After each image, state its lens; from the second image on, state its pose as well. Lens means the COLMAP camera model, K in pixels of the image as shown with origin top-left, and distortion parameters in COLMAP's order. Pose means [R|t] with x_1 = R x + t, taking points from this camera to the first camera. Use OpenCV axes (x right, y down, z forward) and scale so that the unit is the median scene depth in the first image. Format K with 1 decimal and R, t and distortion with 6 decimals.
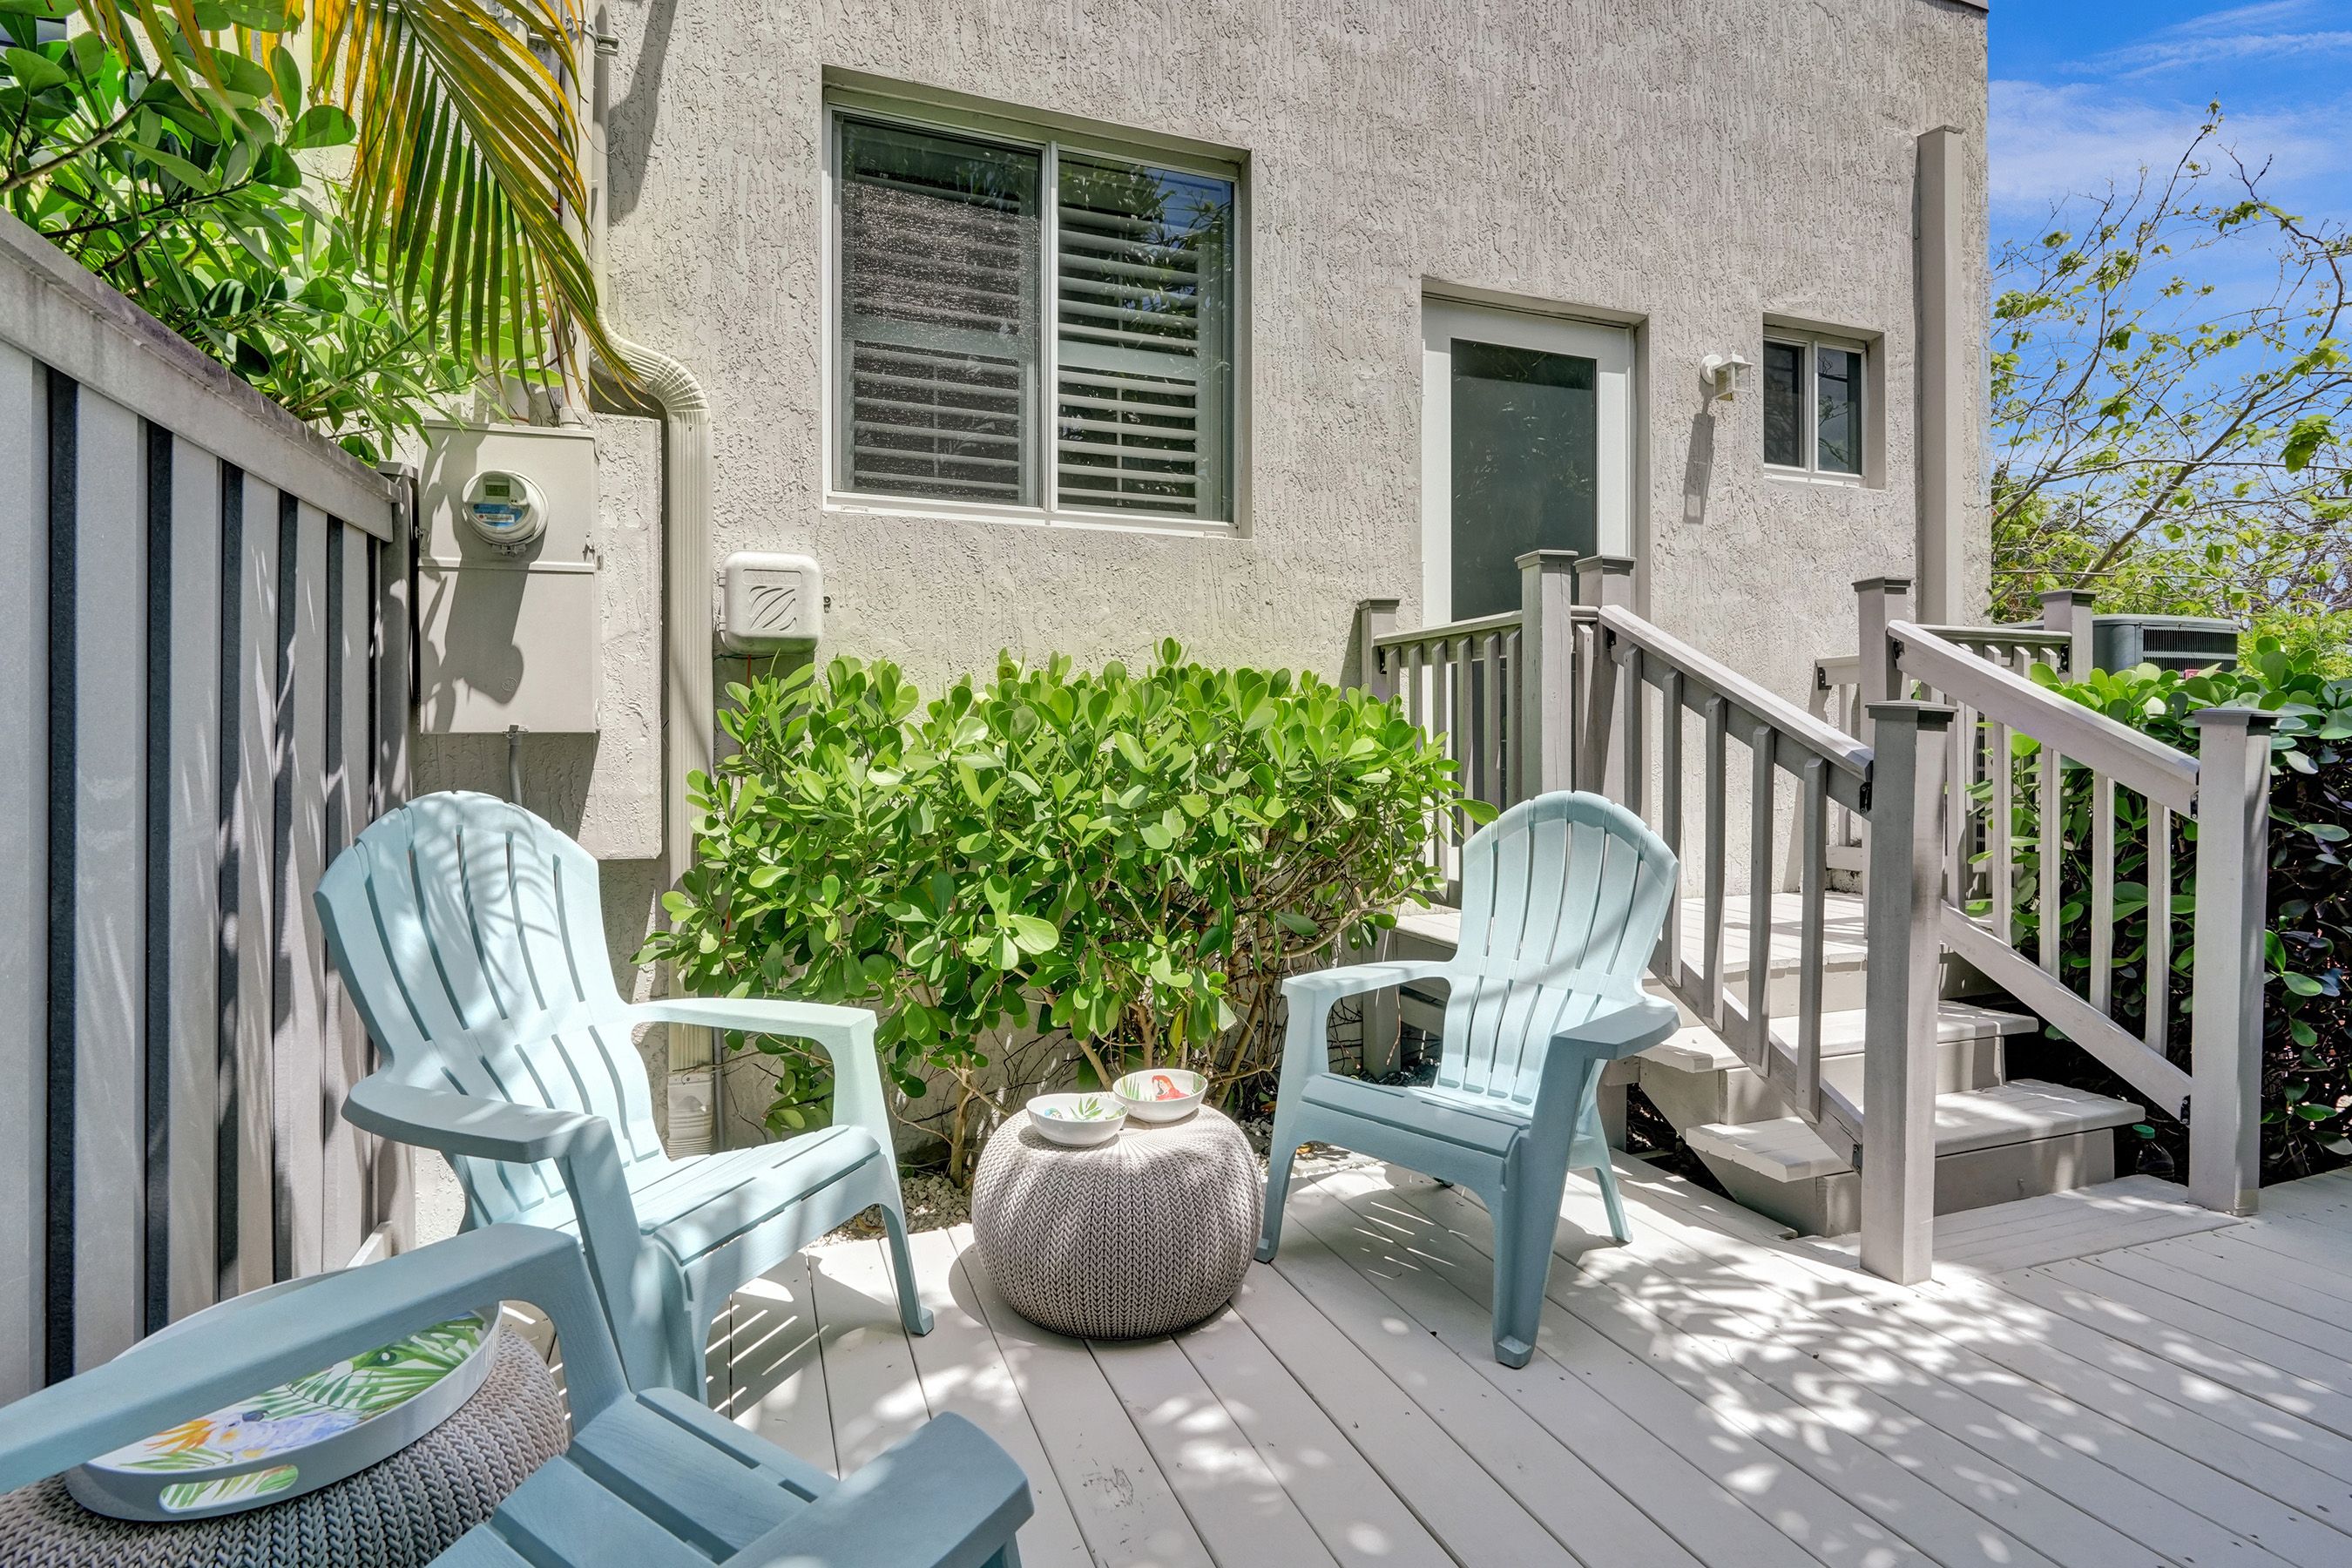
lens RADIAL K [[1098.8, 0, 1169.6], [0, 1098.8, 752.3], [0, 0, 1]] dist [-0.006514, 0.000840]
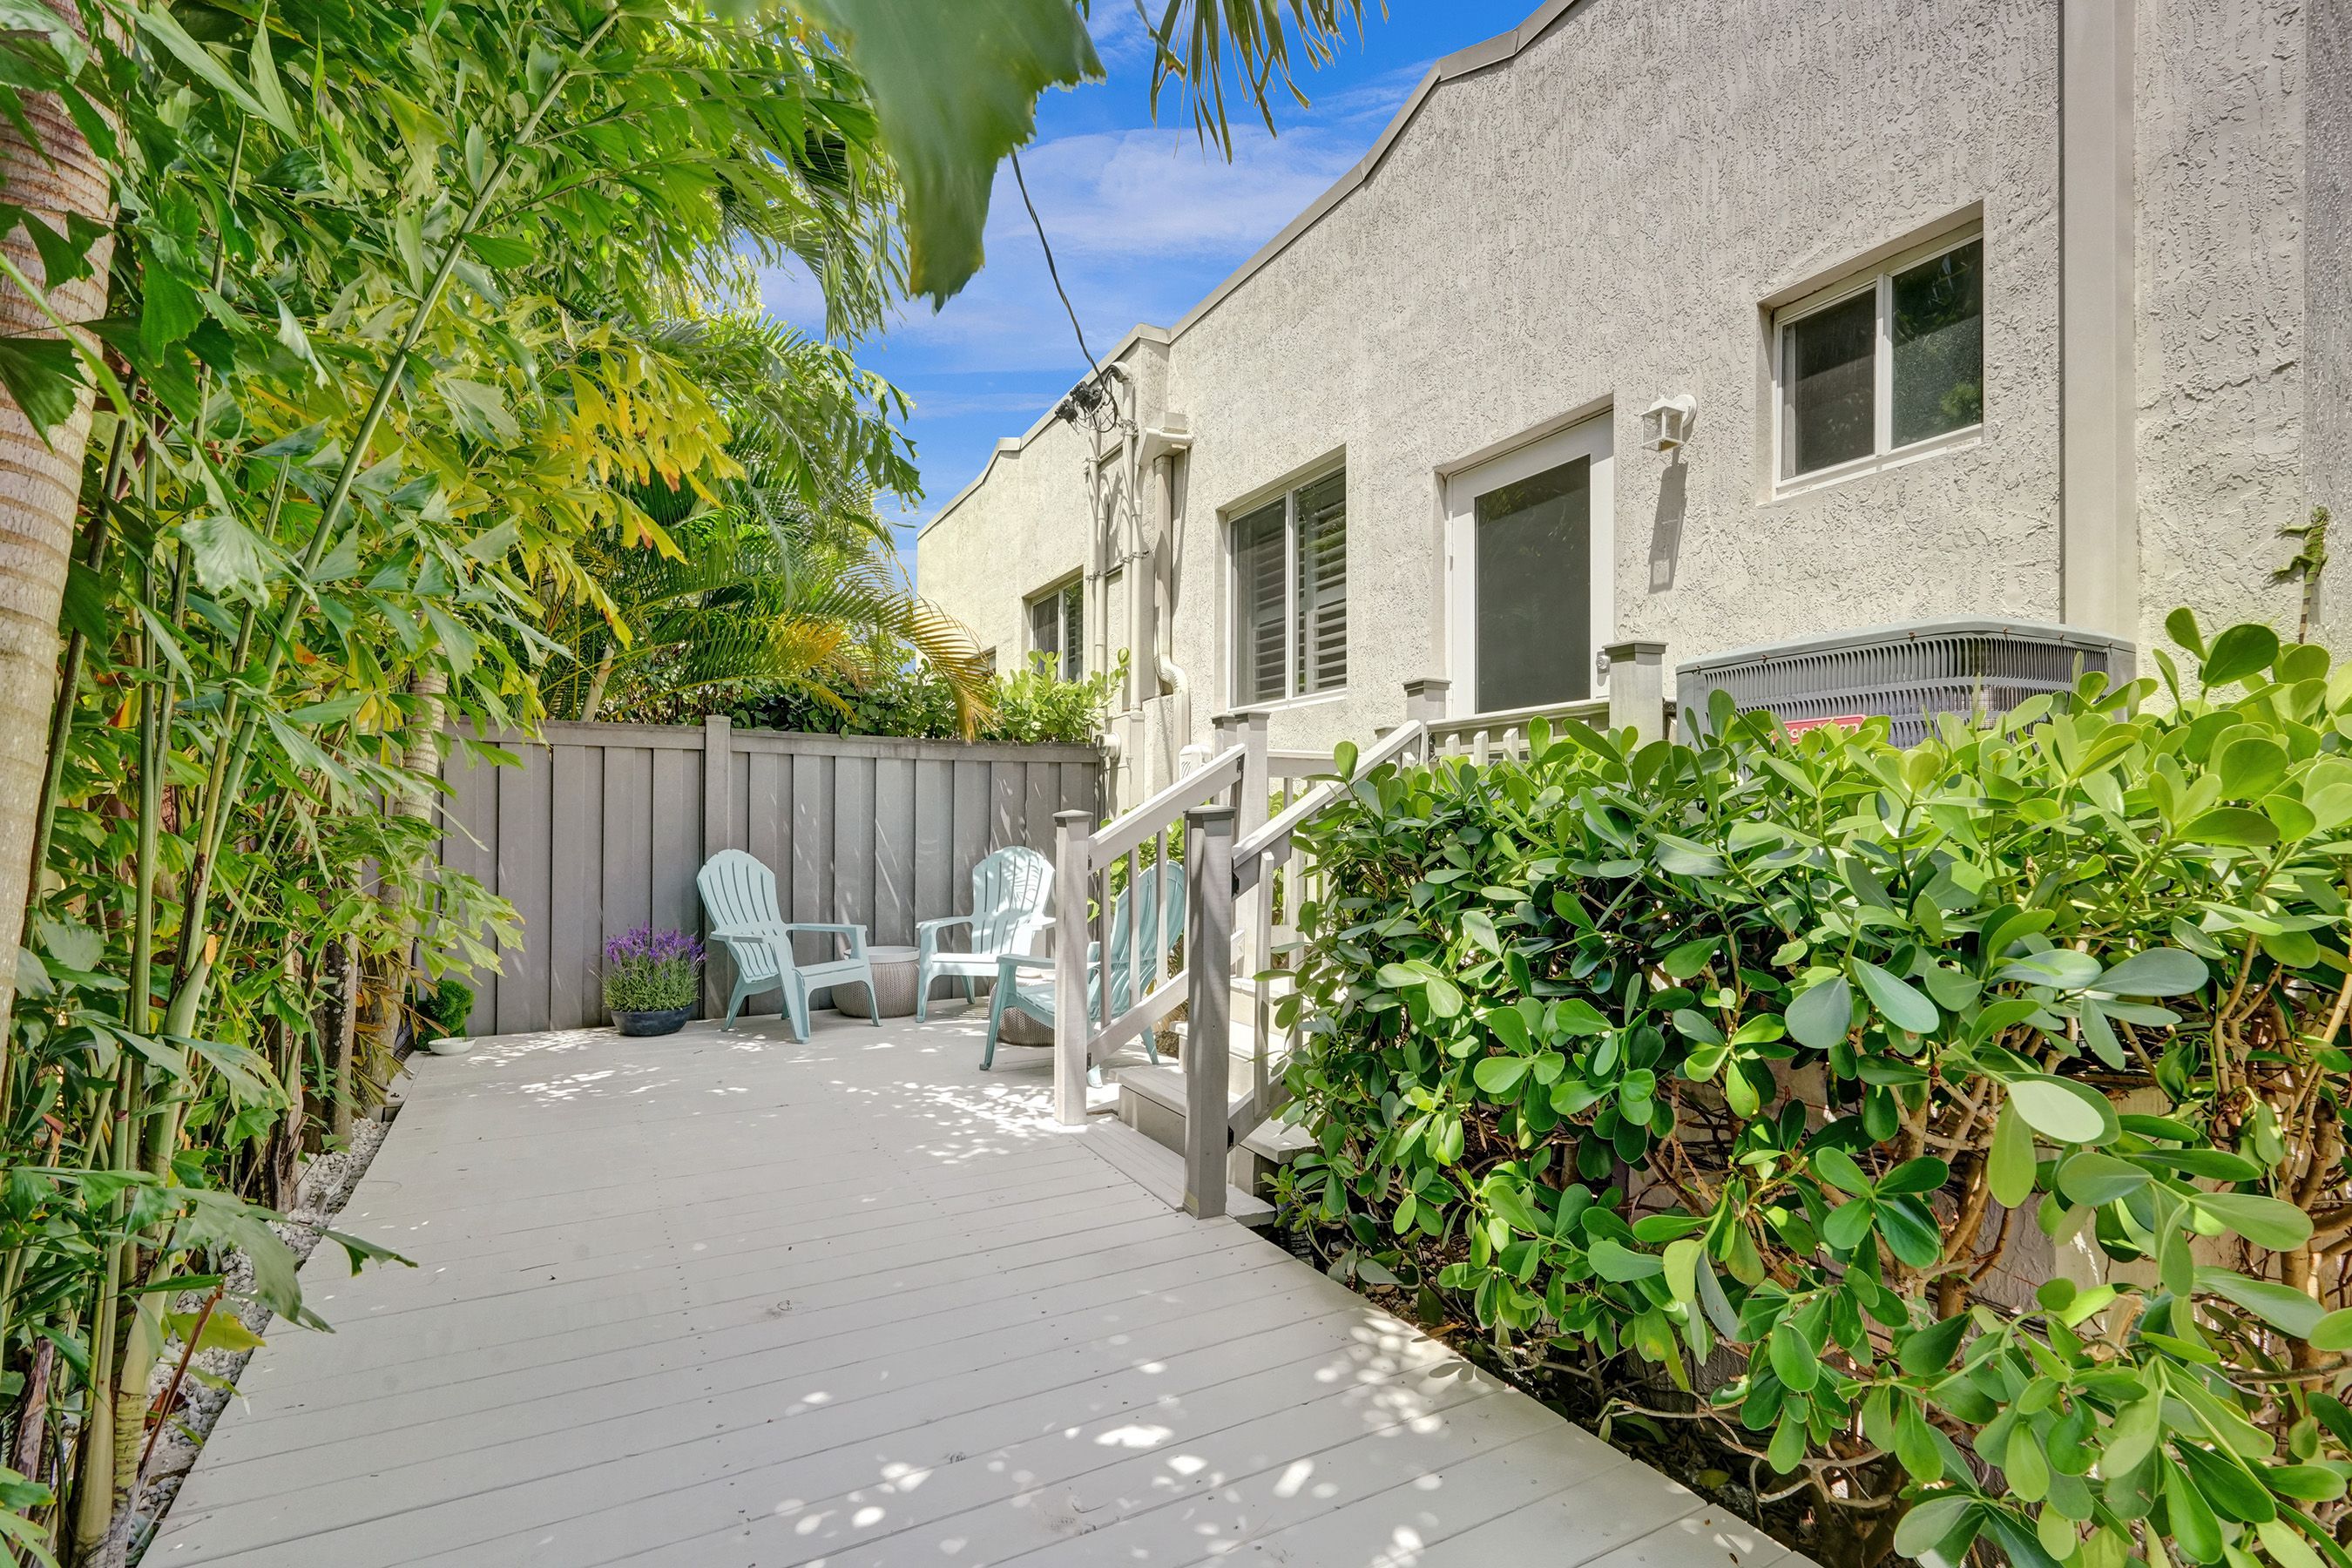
lens RADIAL K [[1097.3, 0, 1186.4], [0, 1097.3, 801.2], [0, 0, 1]] dist [-0.001601, 0.000985]
pose [[0.150005, -0.021965, -0.988441, 1.804550], [0.001422, 0.999757, -0.022001, -0.020445], [0.988684, 0.001895, 0.150000, 0.649027]]
